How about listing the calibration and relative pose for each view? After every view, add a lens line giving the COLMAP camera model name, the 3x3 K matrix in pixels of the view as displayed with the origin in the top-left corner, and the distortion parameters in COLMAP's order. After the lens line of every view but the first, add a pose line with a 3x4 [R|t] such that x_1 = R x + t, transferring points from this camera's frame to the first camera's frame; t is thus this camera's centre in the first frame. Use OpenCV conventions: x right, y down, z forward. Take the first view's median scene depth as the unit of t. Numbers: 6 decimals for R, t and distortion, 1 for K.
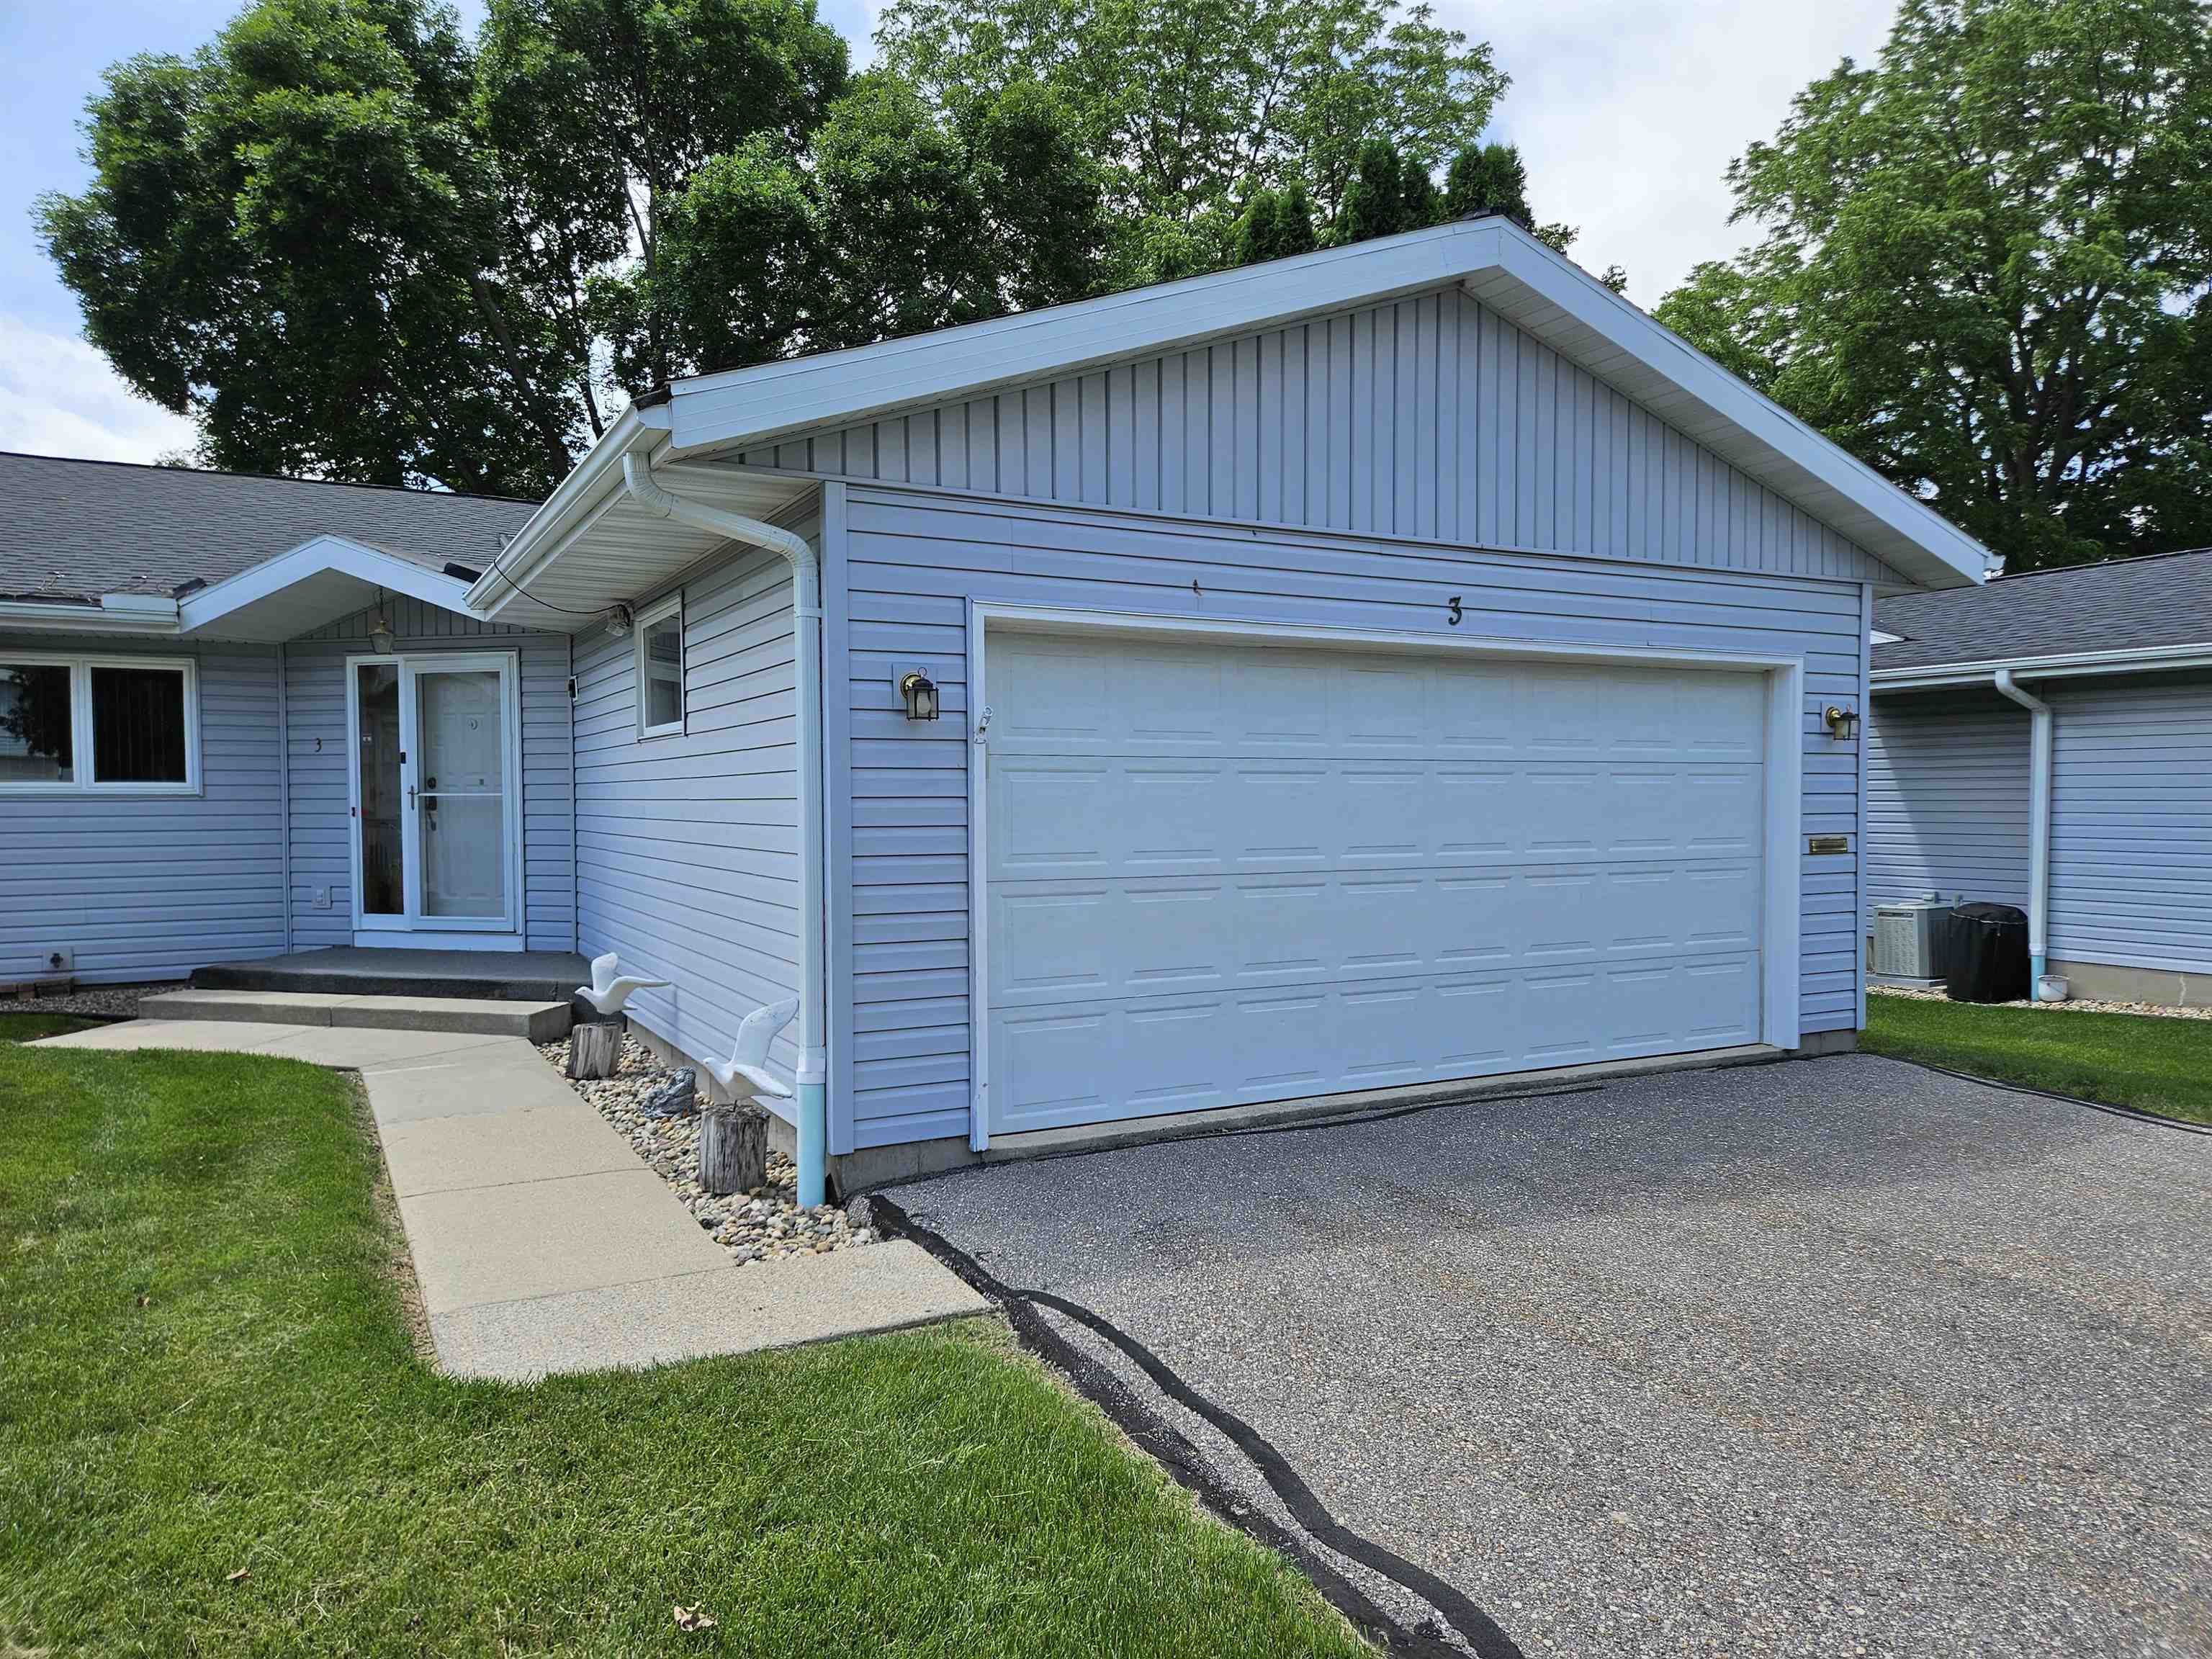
lens RADIAL K [[1481.6, 0, 1113.5], [0, 1481.6, 845.3], [0, 0, 1]] dist [0.060764, -0.039514]
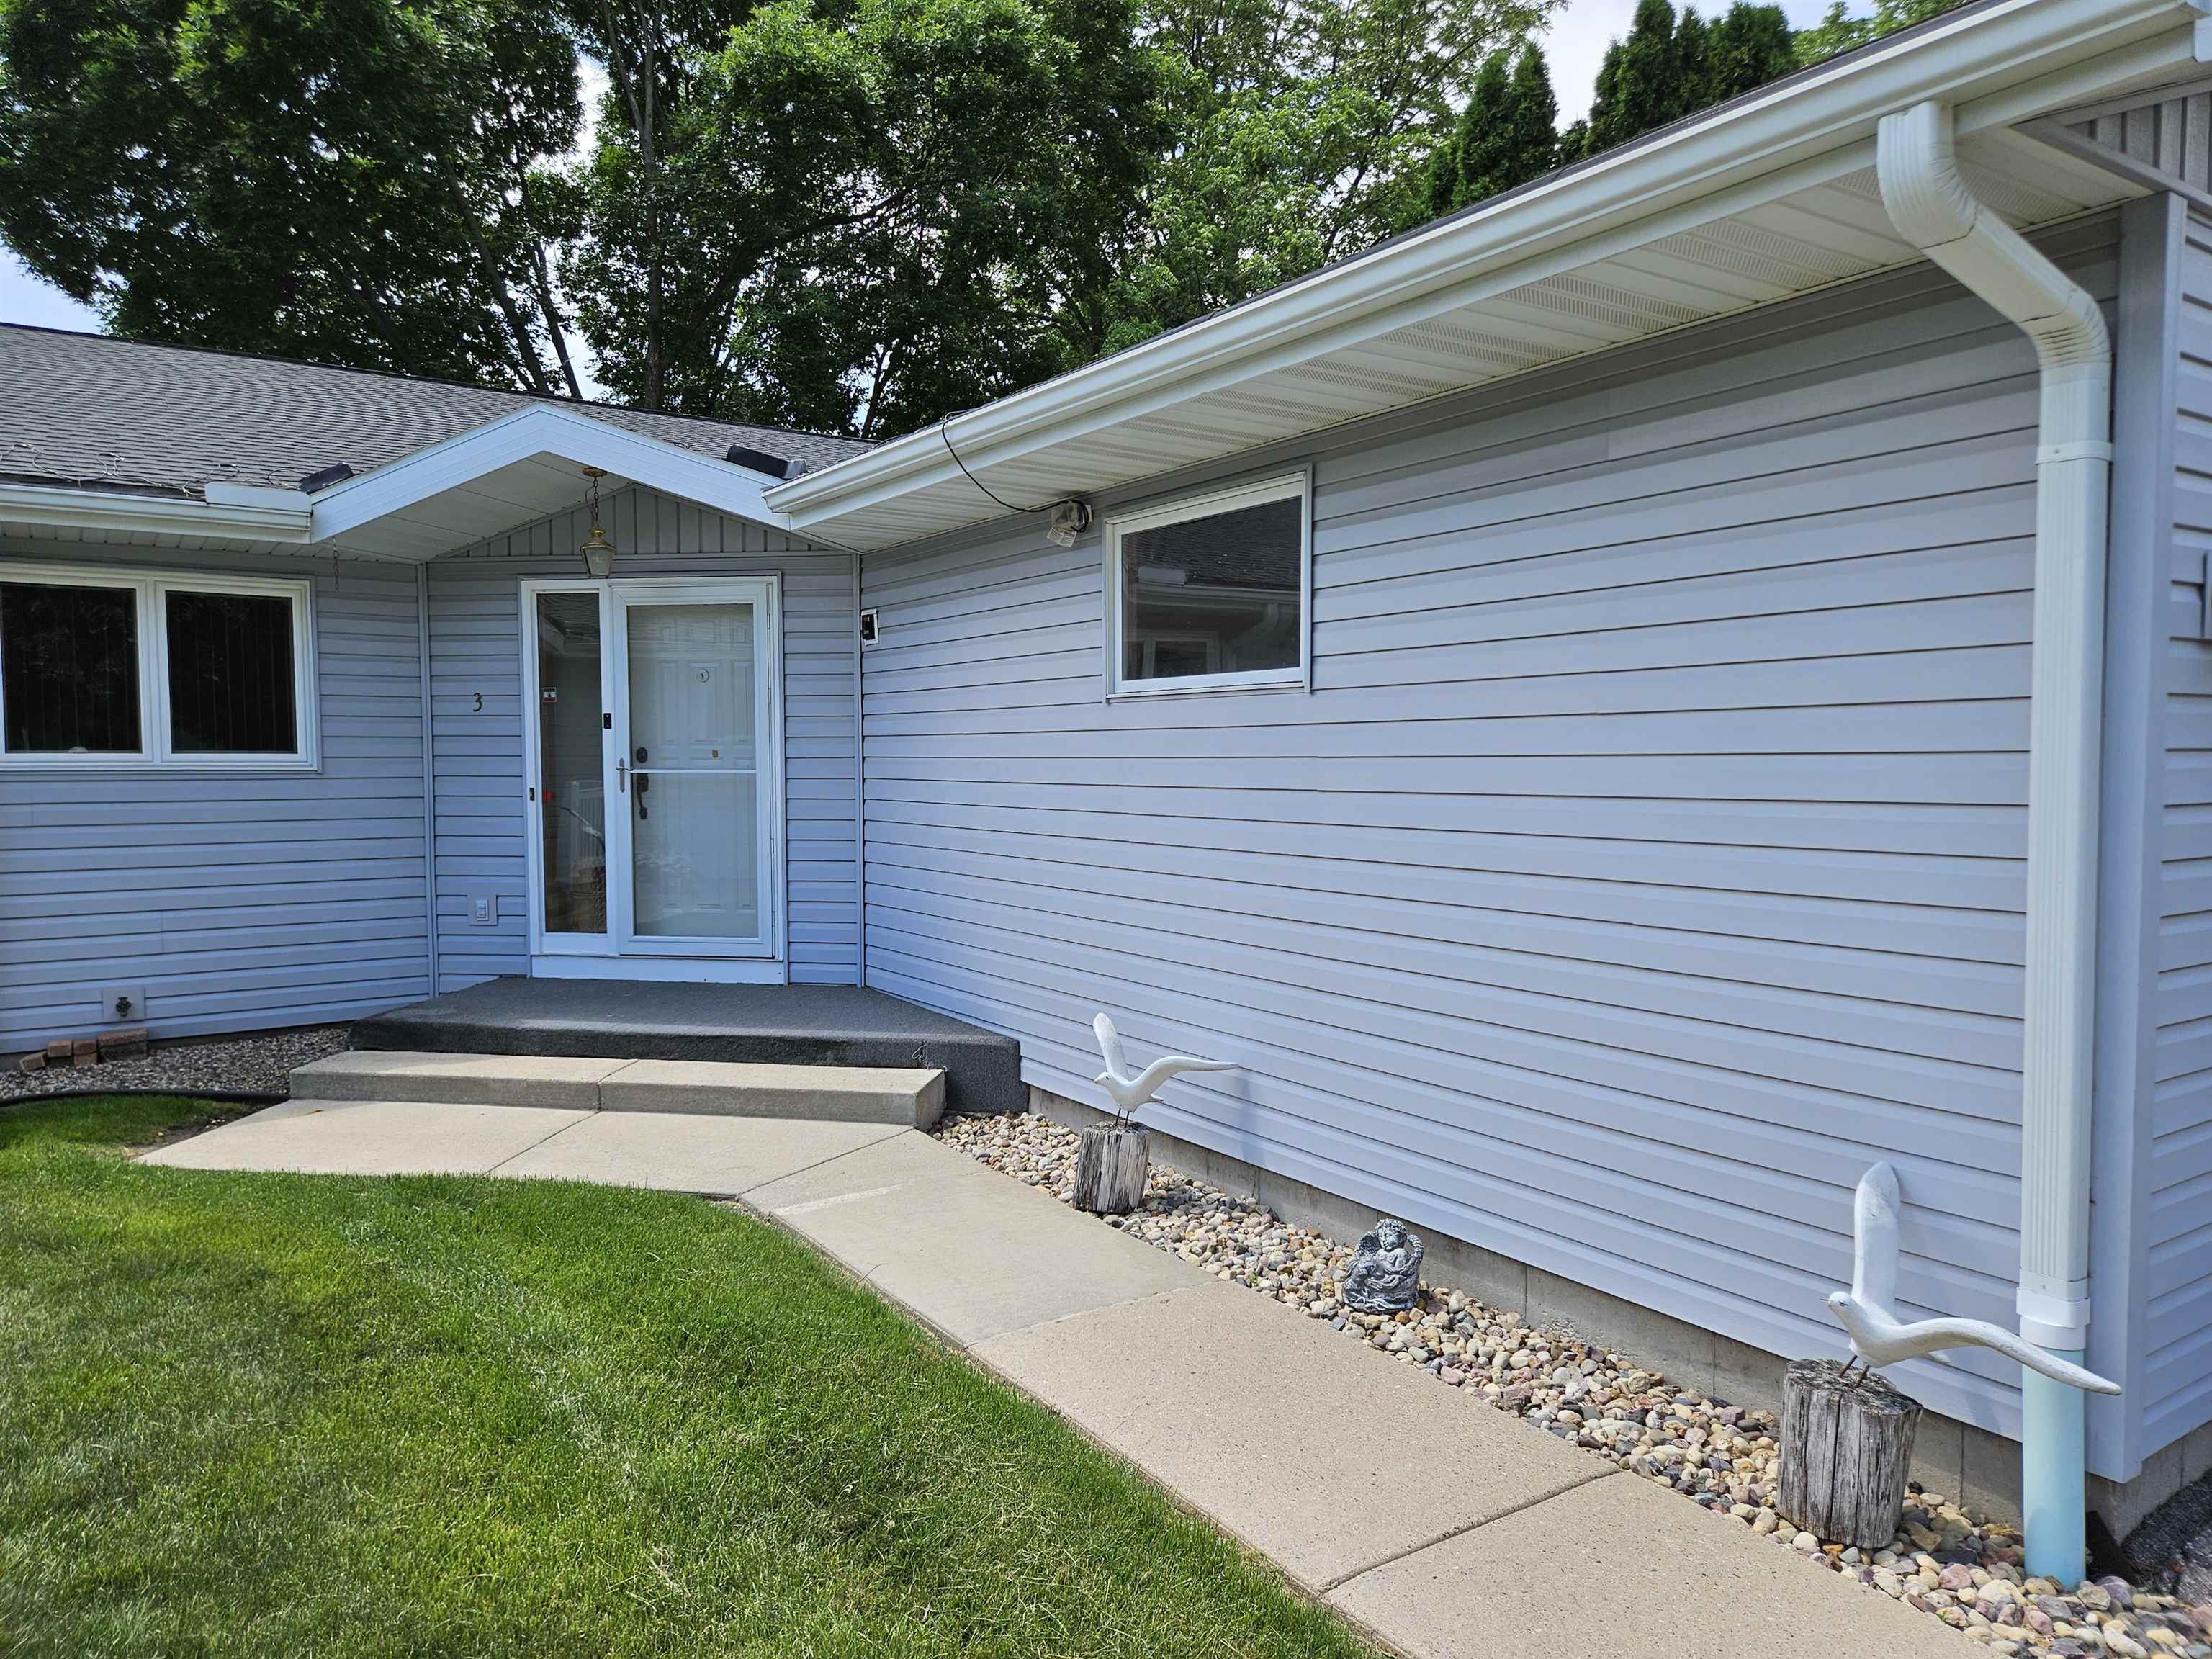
lens RADIAL K [[1481.6, 0, 1108.1], [0, 1481.6, 834.3], [0, 0, 1]] dist [0.060764, -0.039514]
pose [[0.995786, -0.003312, 0.091650, -0.293637], [0.001555, 0.999814, 0.019236, -0.016332], [-0.091696, -0.019012, 0.995605, 0.247556]]
